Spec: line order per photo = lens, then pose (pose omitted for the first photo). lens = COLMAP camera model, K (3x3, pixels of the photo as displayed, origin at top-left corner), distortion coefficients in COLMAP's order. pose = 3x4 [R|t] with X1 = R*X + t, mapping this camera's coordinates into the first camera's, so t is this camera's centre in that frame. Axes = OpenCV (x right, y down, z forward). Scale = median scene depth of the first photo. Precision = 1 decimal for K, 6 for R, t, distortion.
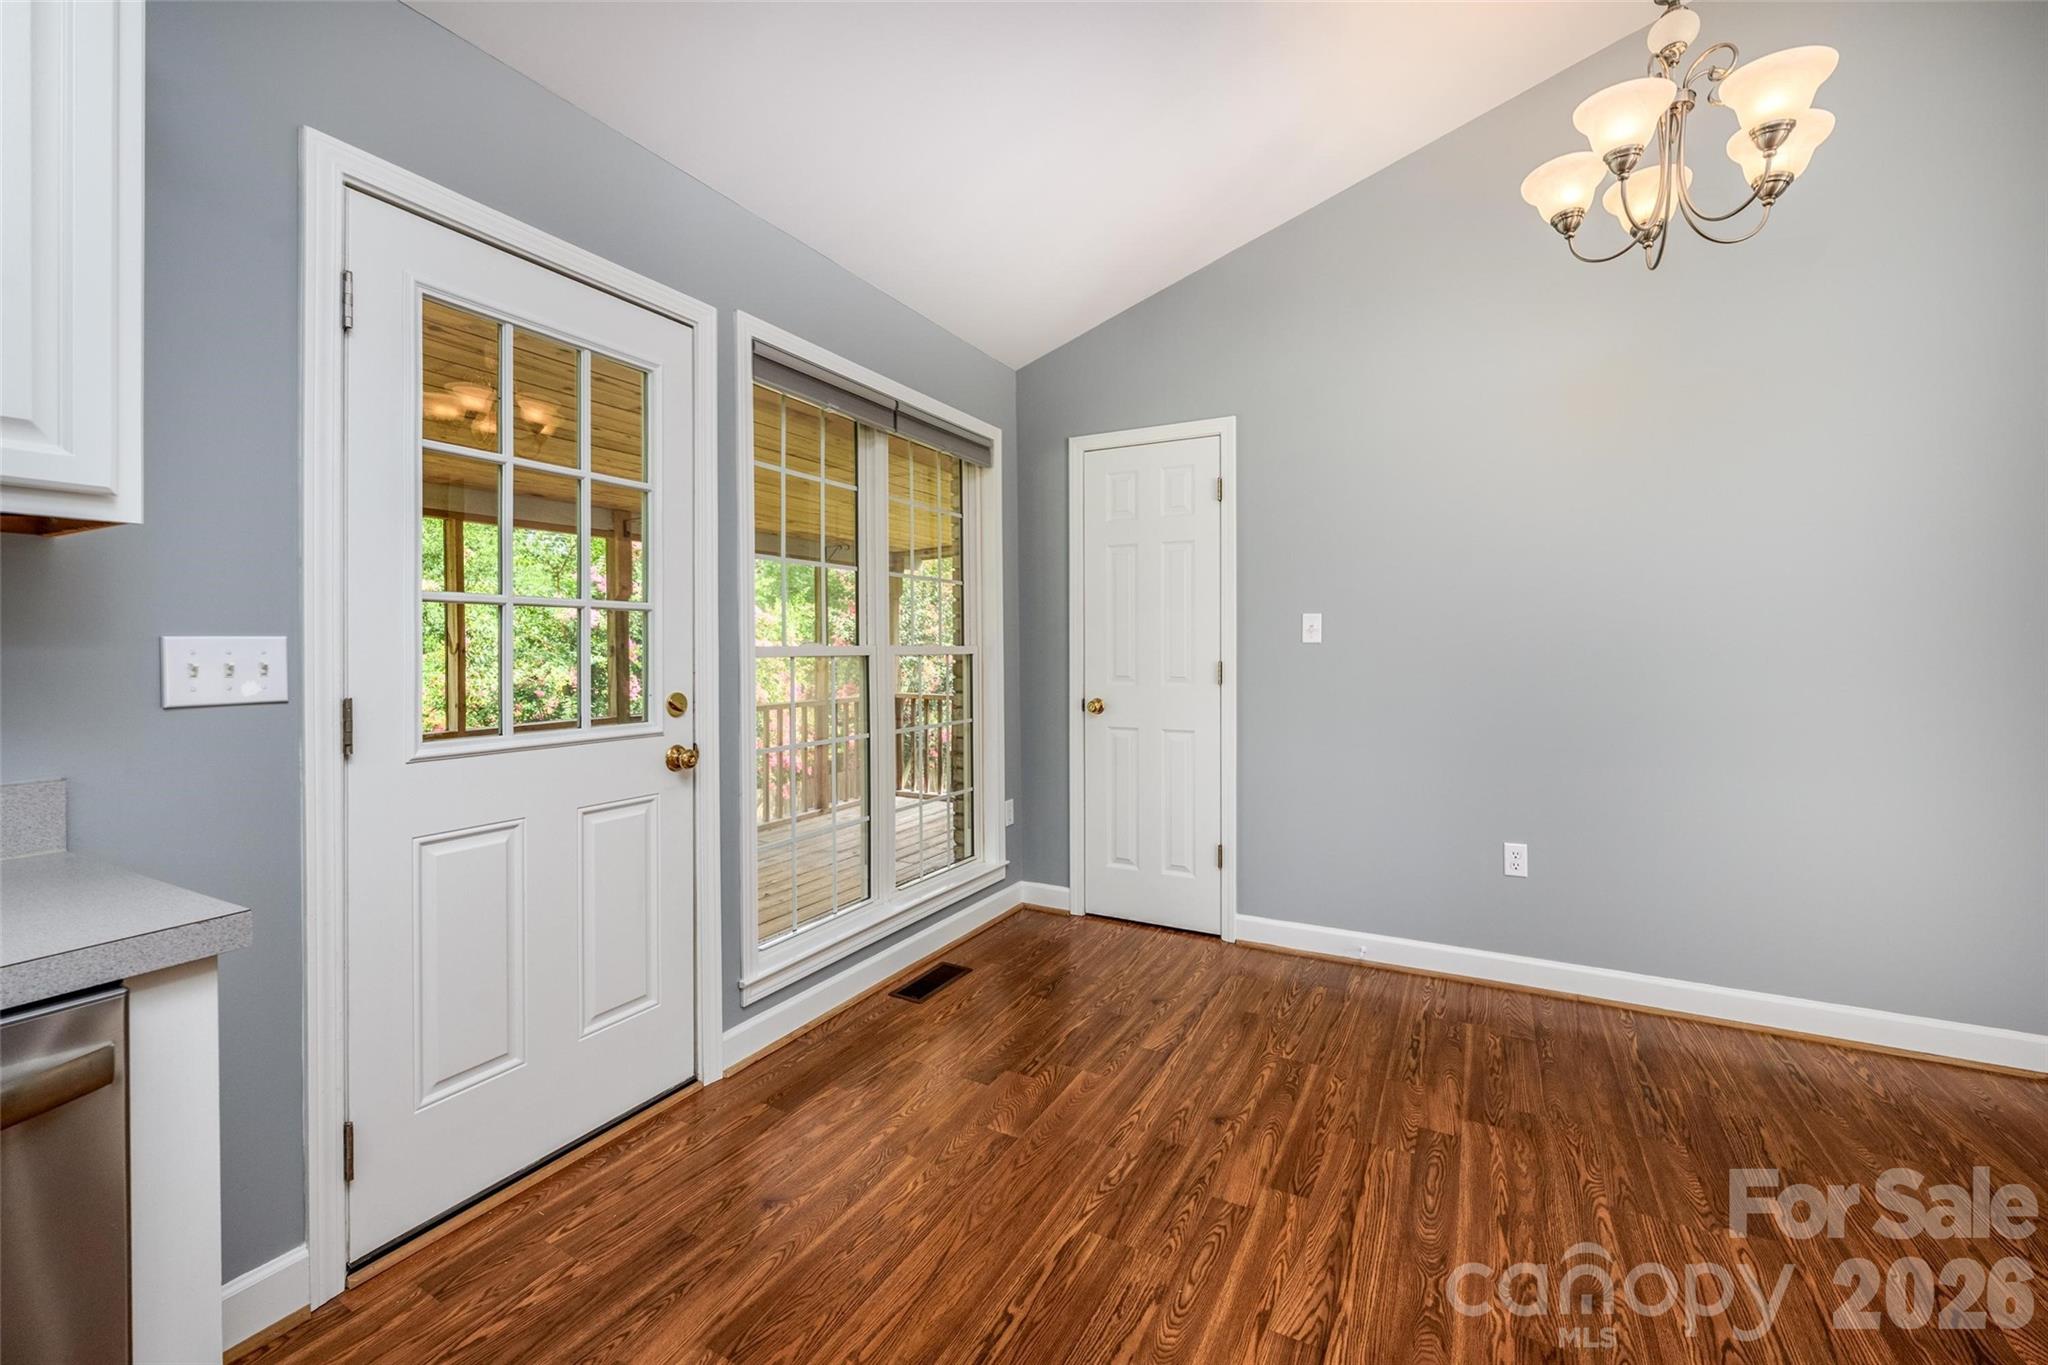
lens RADIAL K [[851.0, 0, 1015.9], [0, 851.0, 647.3], [0, 0, 1]] dist [-0.003141, -0.000180]
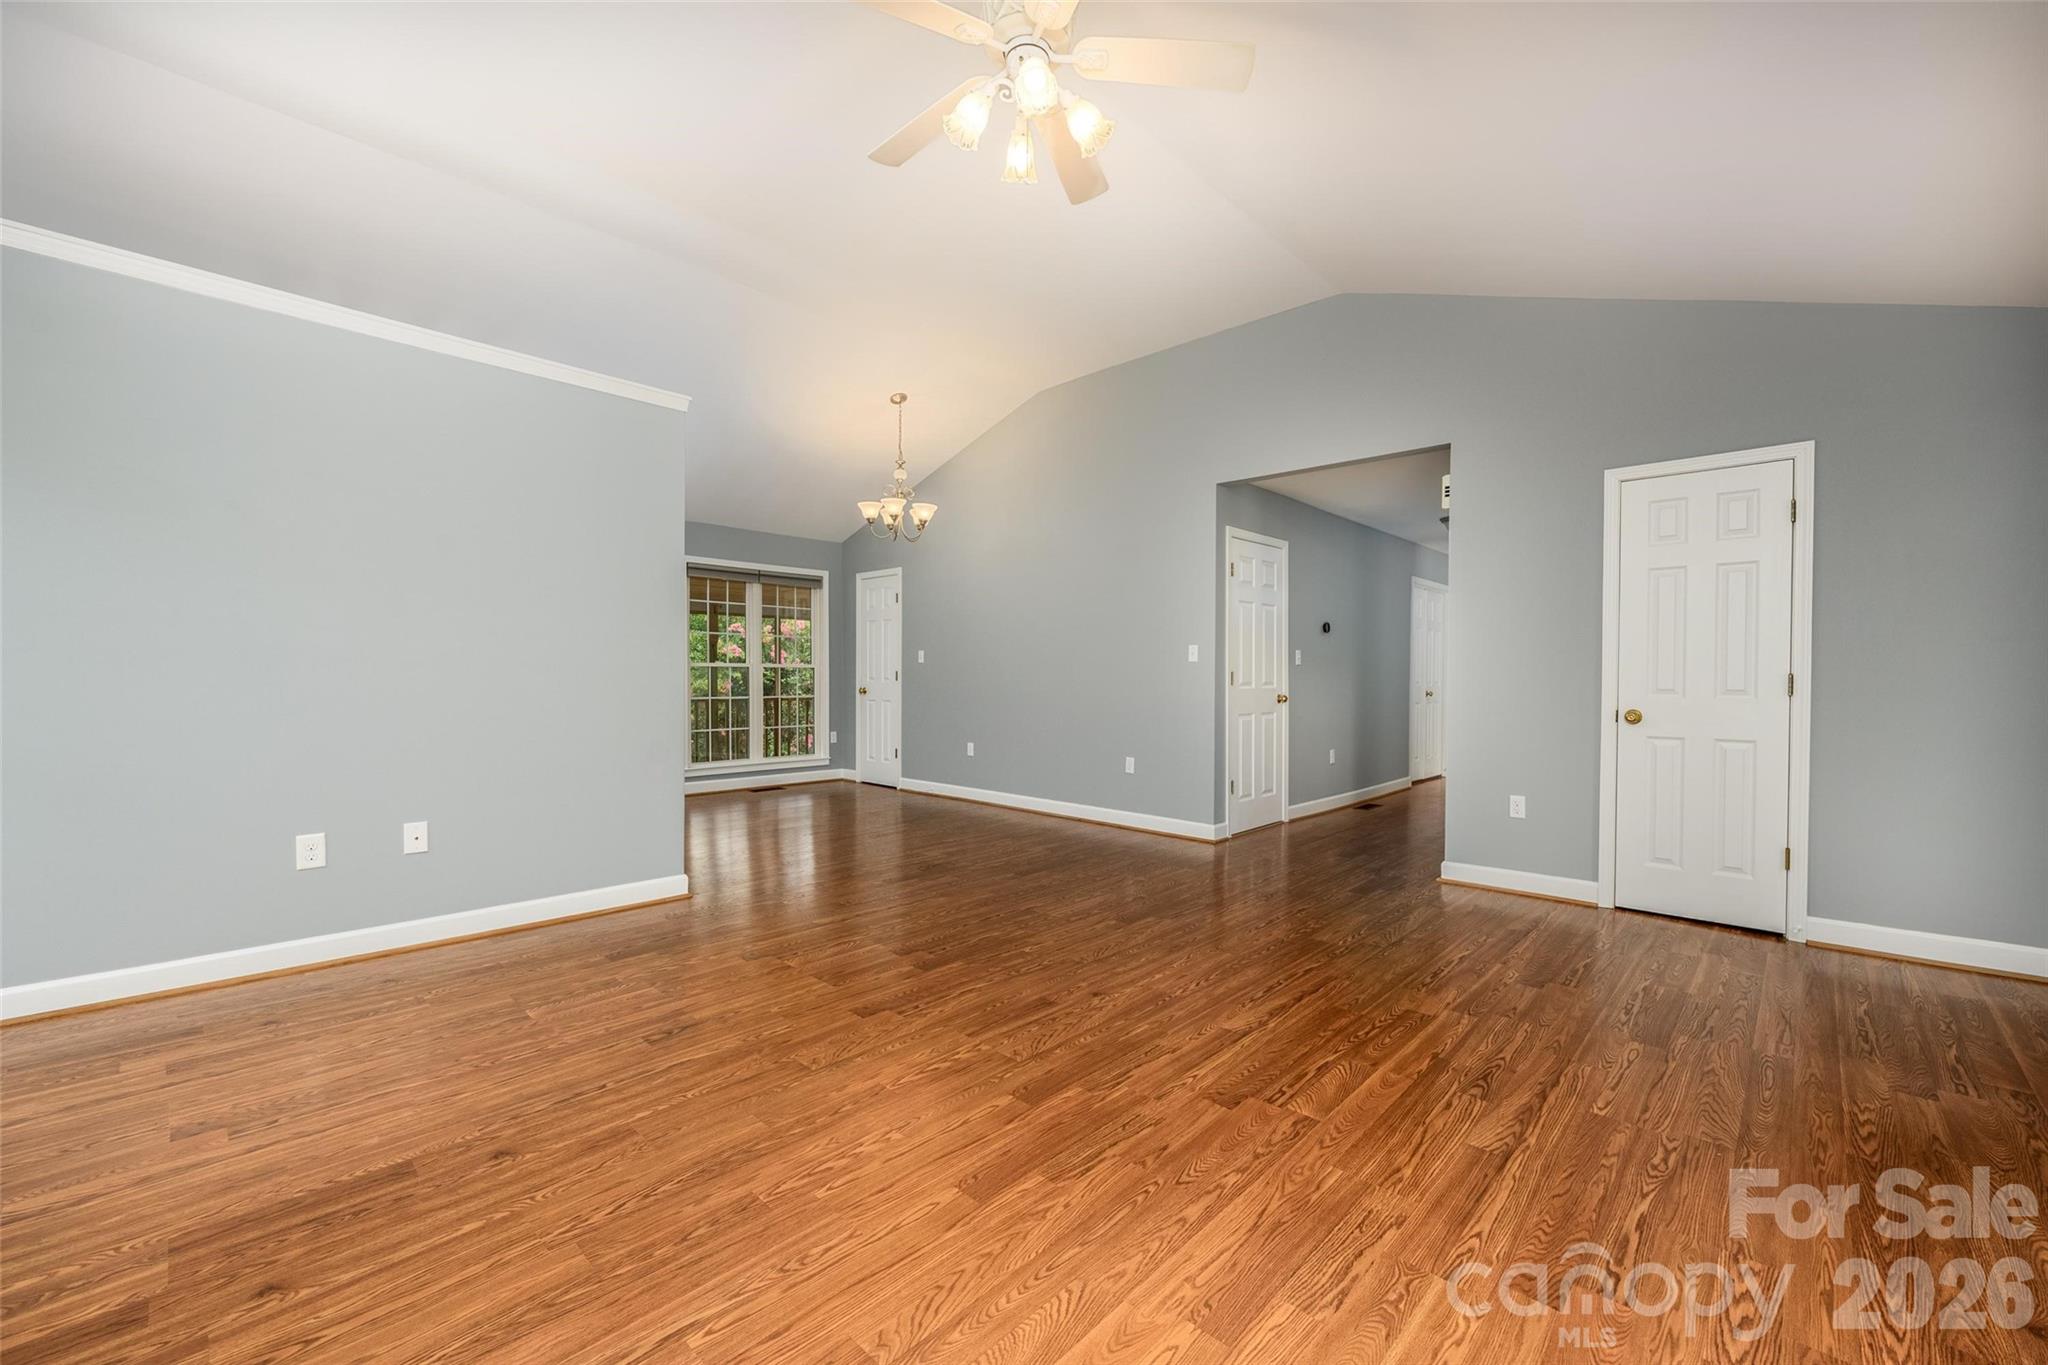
lens RADIAL K [[817.6, 0, 1022.4], [0, 817.6, 688.7], [0, 0, 1]] dist [-0.004475, 0.000348]
pose [[0.964846, 0.009244, -0.262654, 1.854984], [-0.005406, 0.999868, 0.015332, 0.046525], [0.262761, -0.013373, 0.964768, -1.728732]]
